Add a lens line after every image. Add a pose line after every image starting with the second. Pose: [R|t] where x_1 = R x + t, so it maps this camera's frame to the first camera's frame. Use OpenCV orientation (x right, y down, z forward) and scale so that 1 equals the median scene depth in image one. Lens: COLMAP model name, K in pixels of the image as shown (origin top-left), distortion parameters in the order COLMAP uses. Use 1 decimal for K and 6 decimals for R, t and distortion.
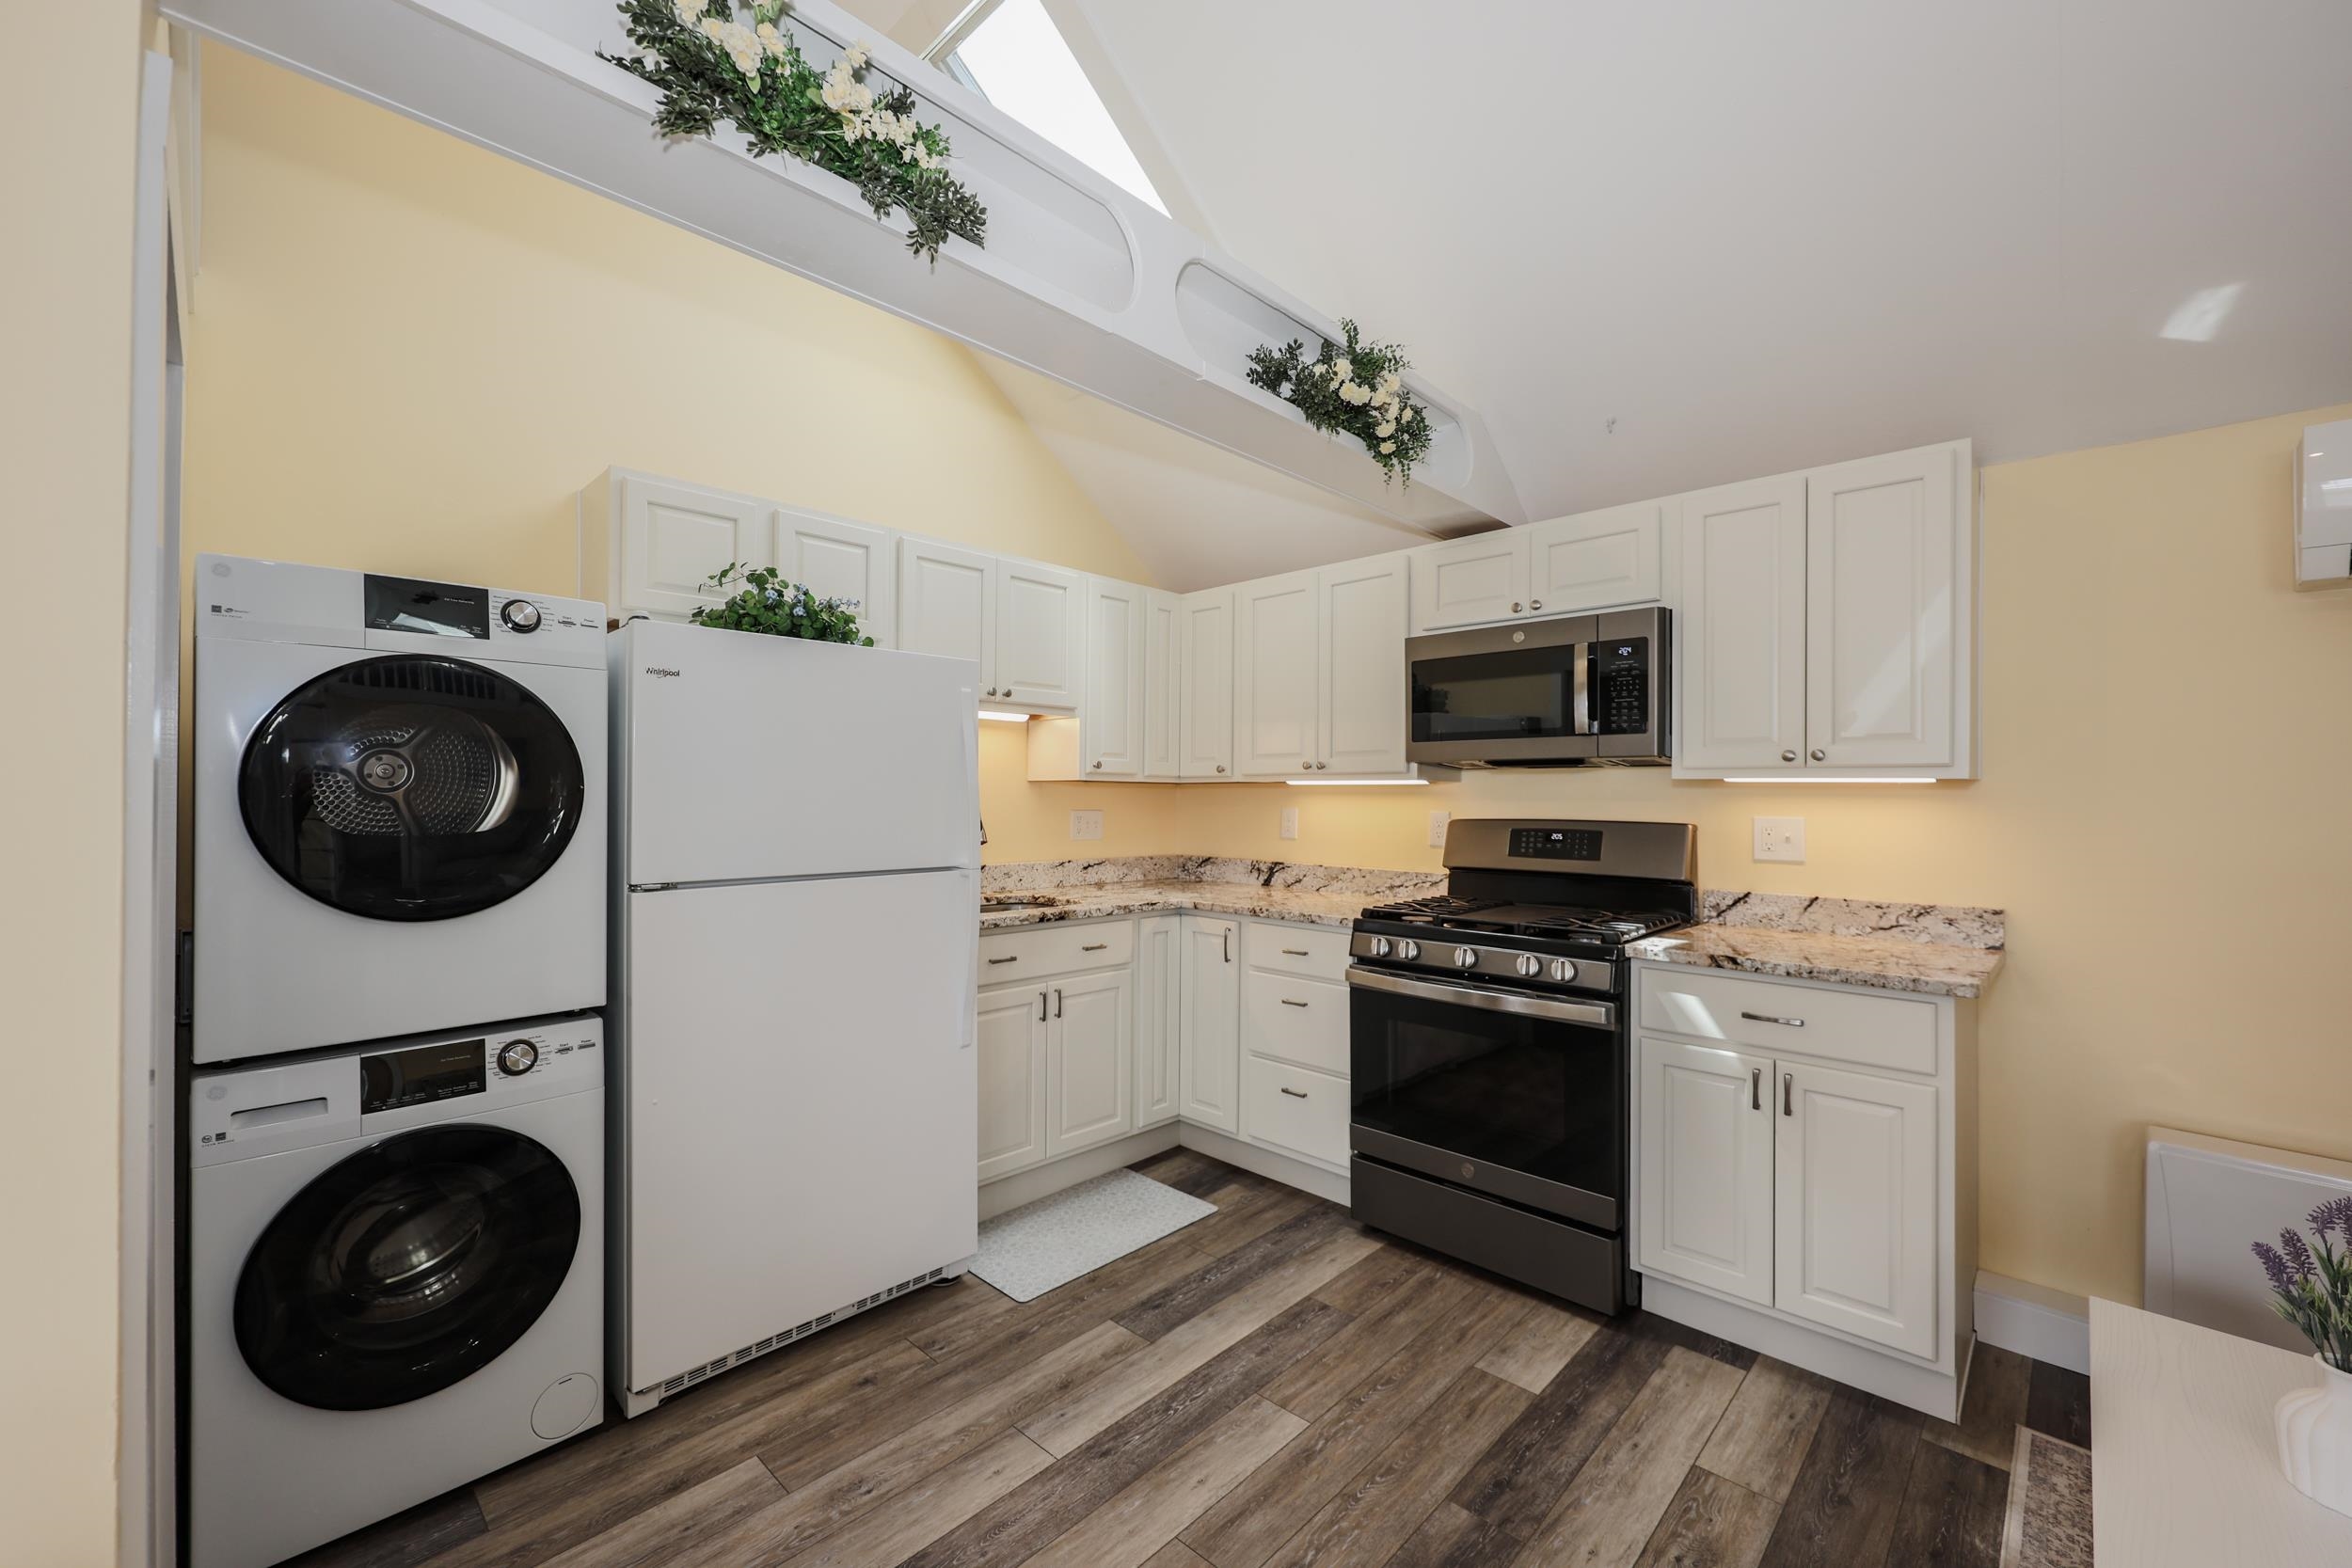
lens RADIAL K [[947.9, 0, 1167.2], [0, 947.9, 789.5], [0, 0, 1]] dist [0.003405, 0.000010]
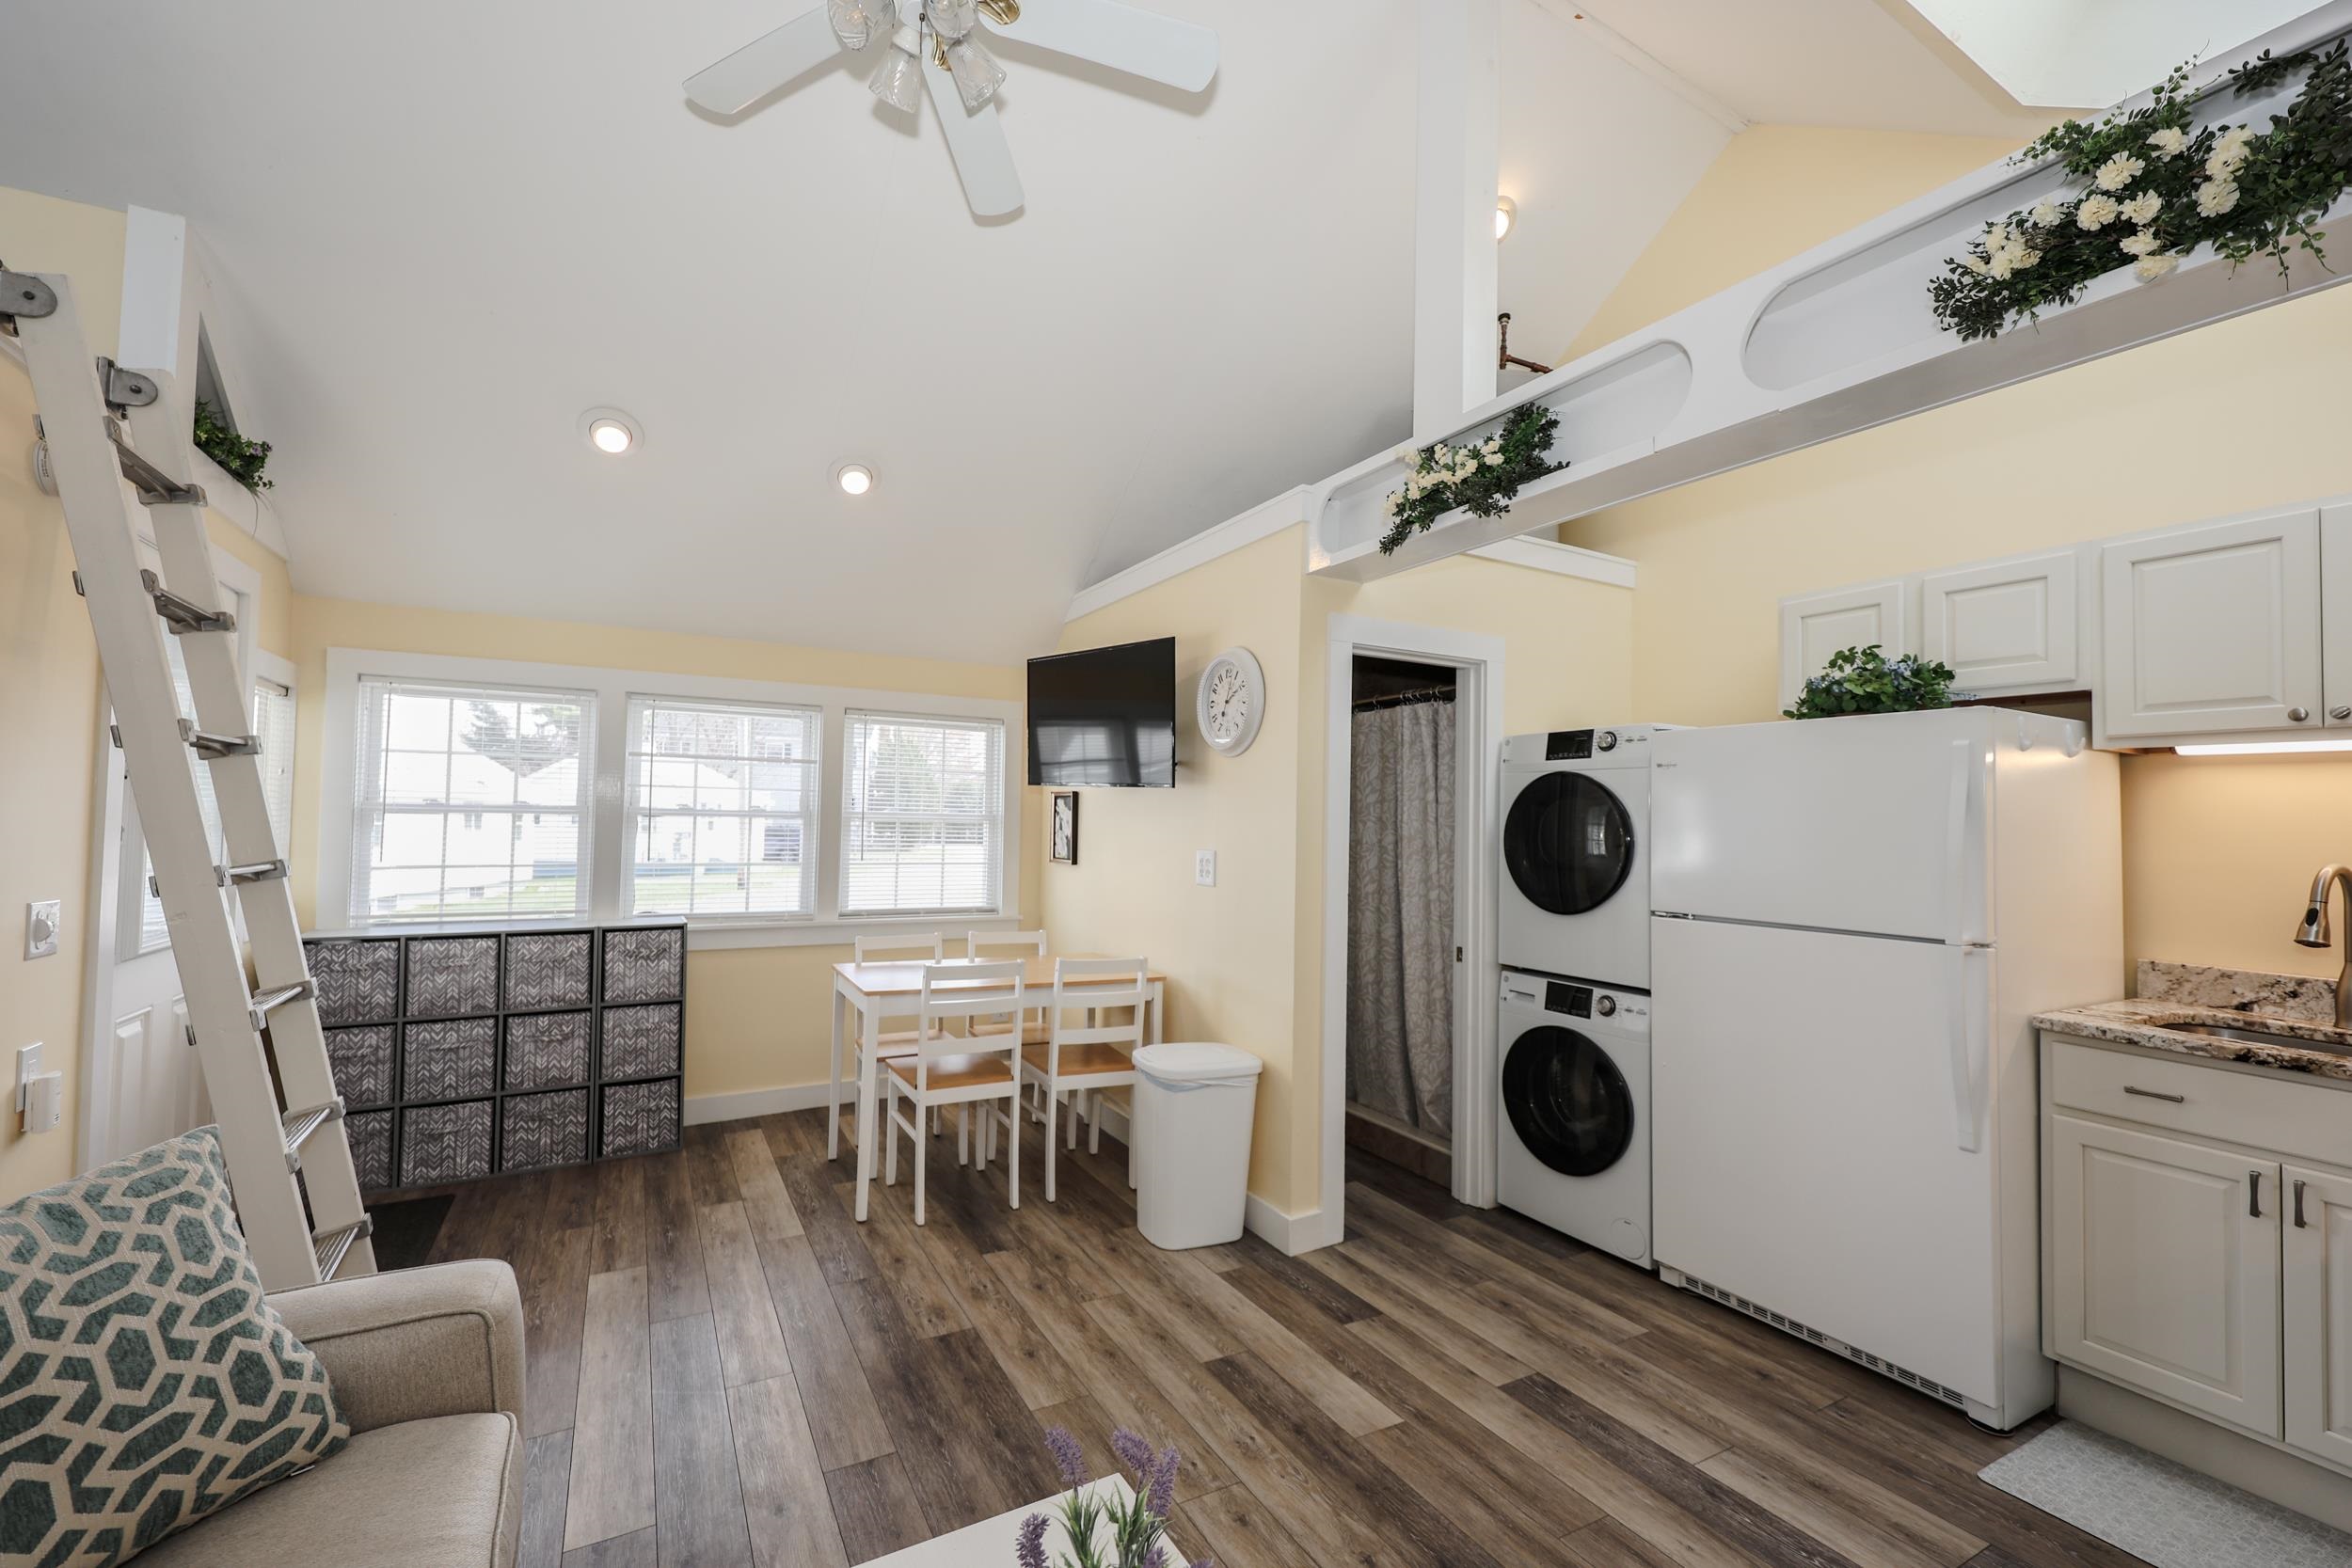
lens RADIAL K [[963.4, 0, 1167.9], [0, 963.4, 781.9], [0, 0, 1]] dist [0.000203, 0.000224]
pose [[-0.285912, -0.050773, -0.956910, 0.897164], [-0.017270, 0.998706, -0.047830, -0.010988], [0.958100, 0.002851, -0.286419, 0.572140]]
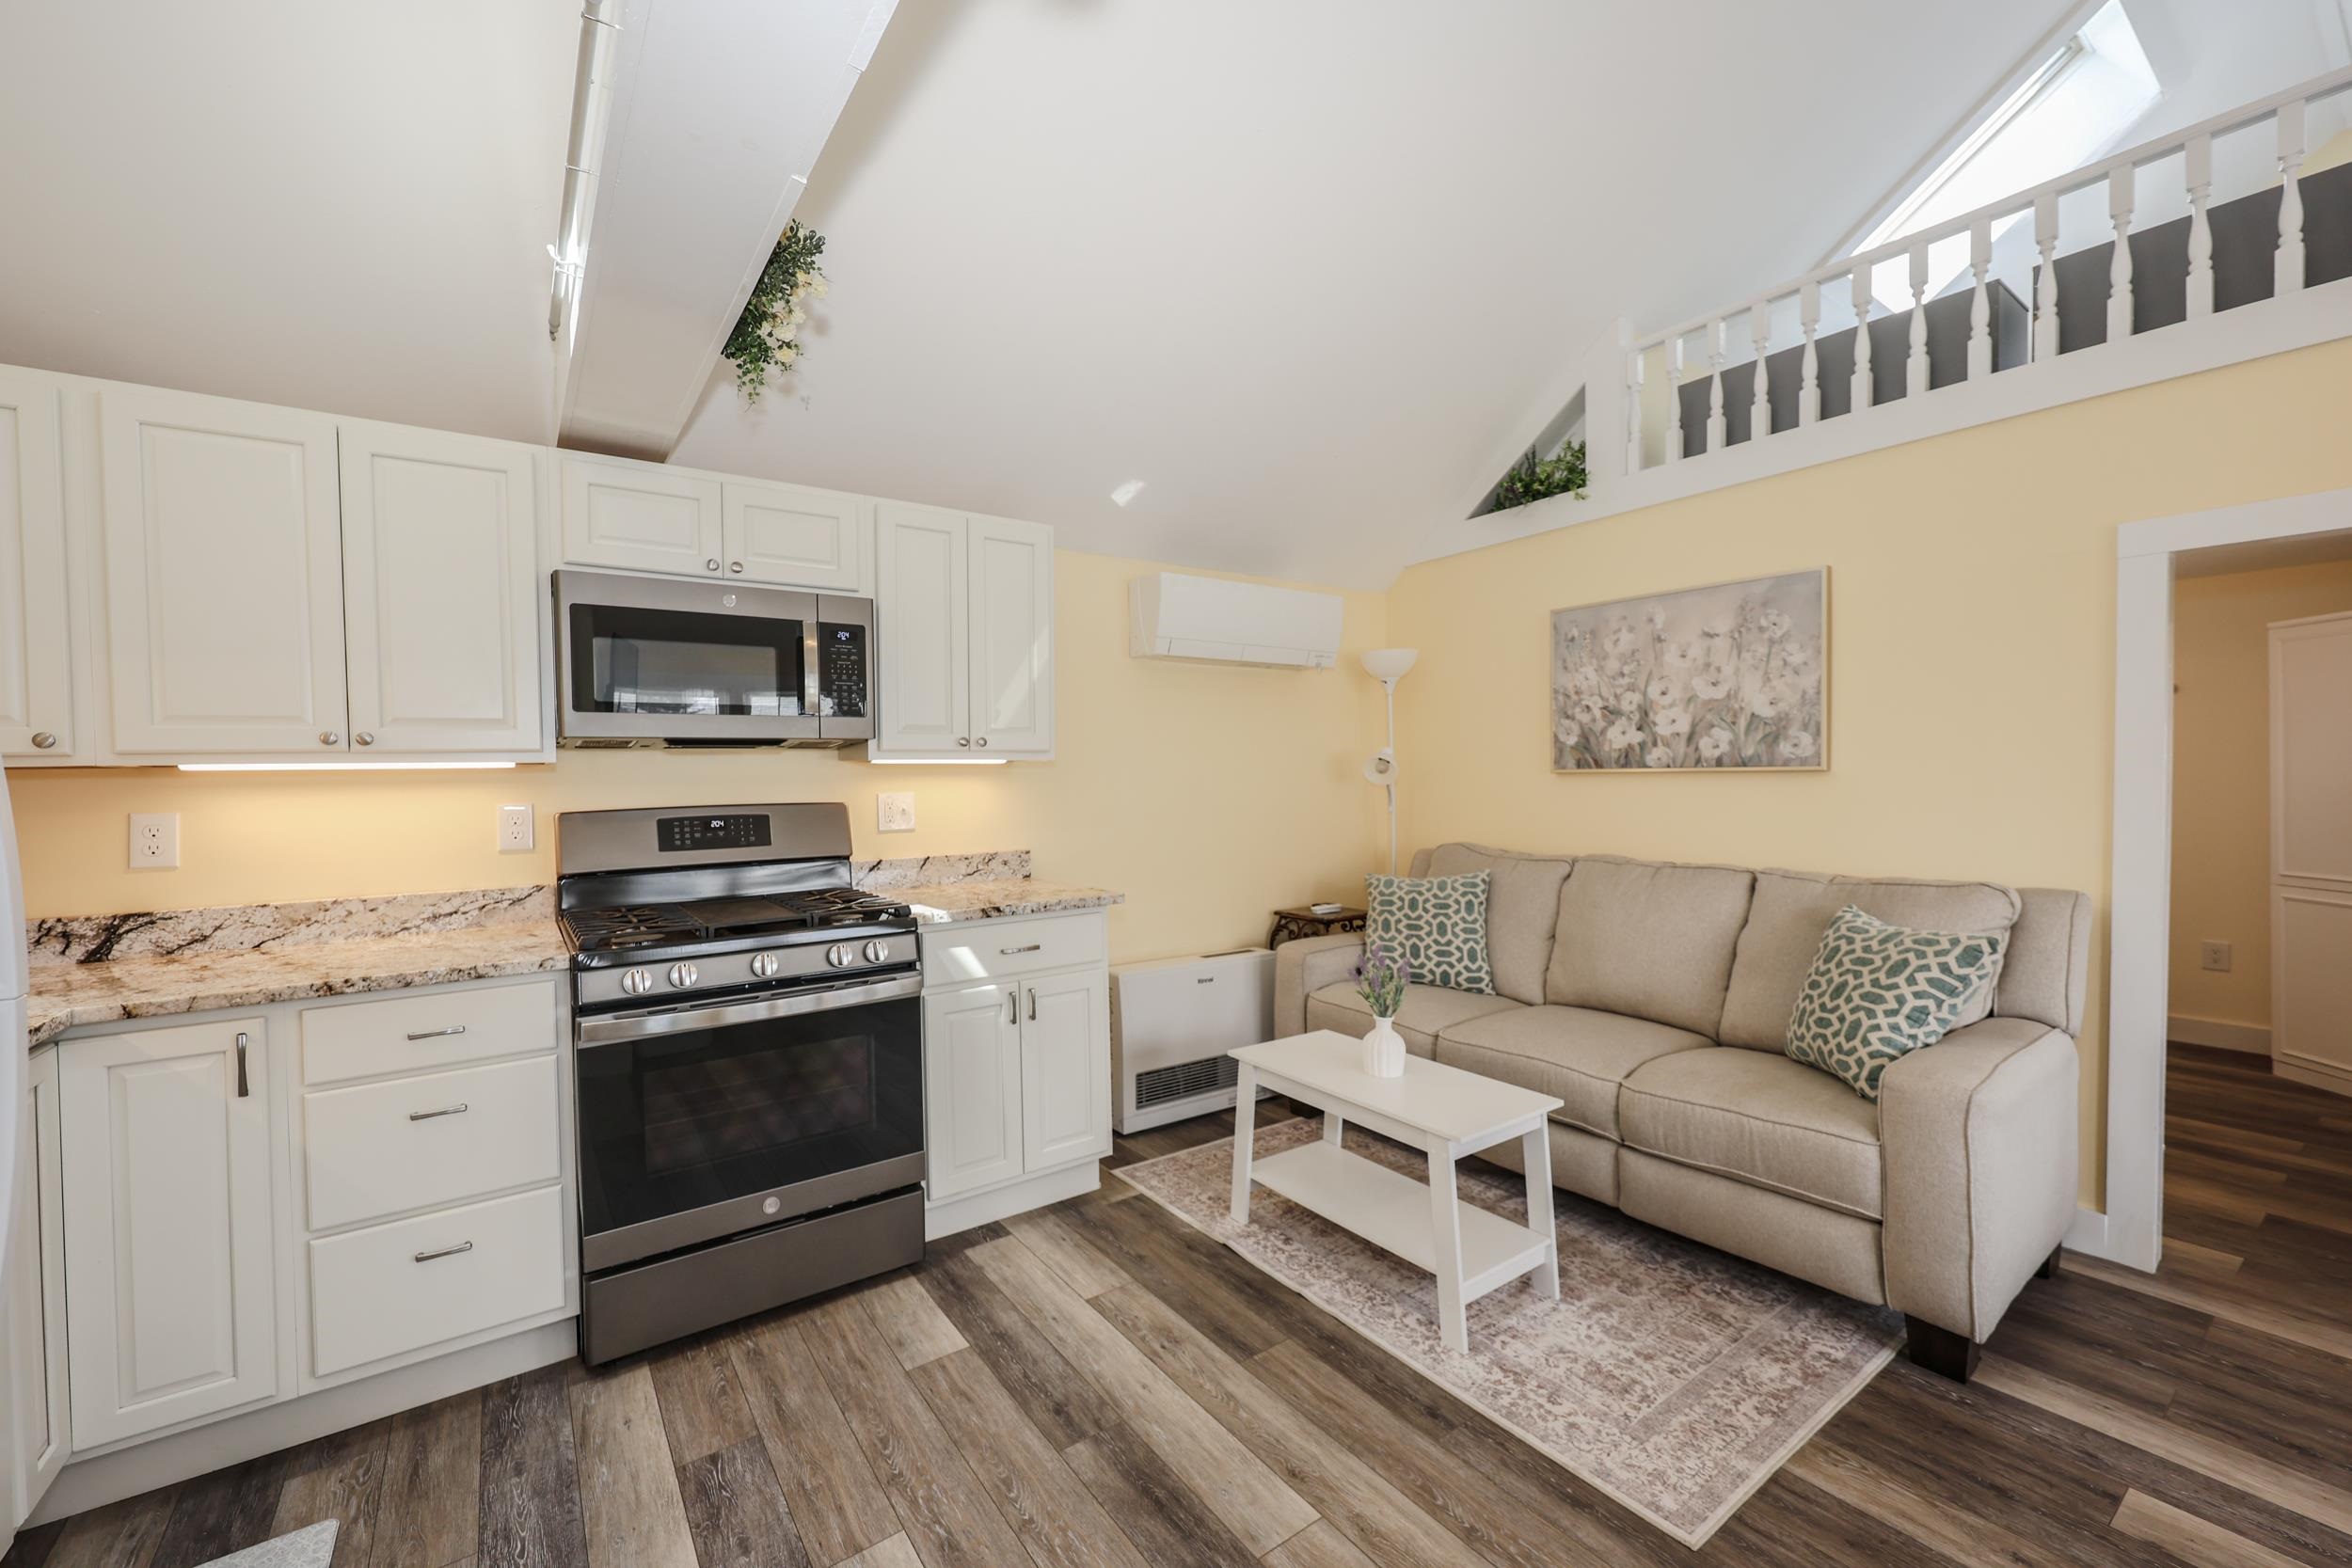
lens RADIAL K [[947.9, 0, 1167.2], [0, 947.9, 789.5], [0, 0, 1]] dist [0.003405, 0.000010]
pose [[0.180796, -0.028706, 0.983102, -0.499316], [0.011083, 0.999570, 0.027149, -0.004890], [-0.983458, 0.005987, 0.181037, 0.501576]]
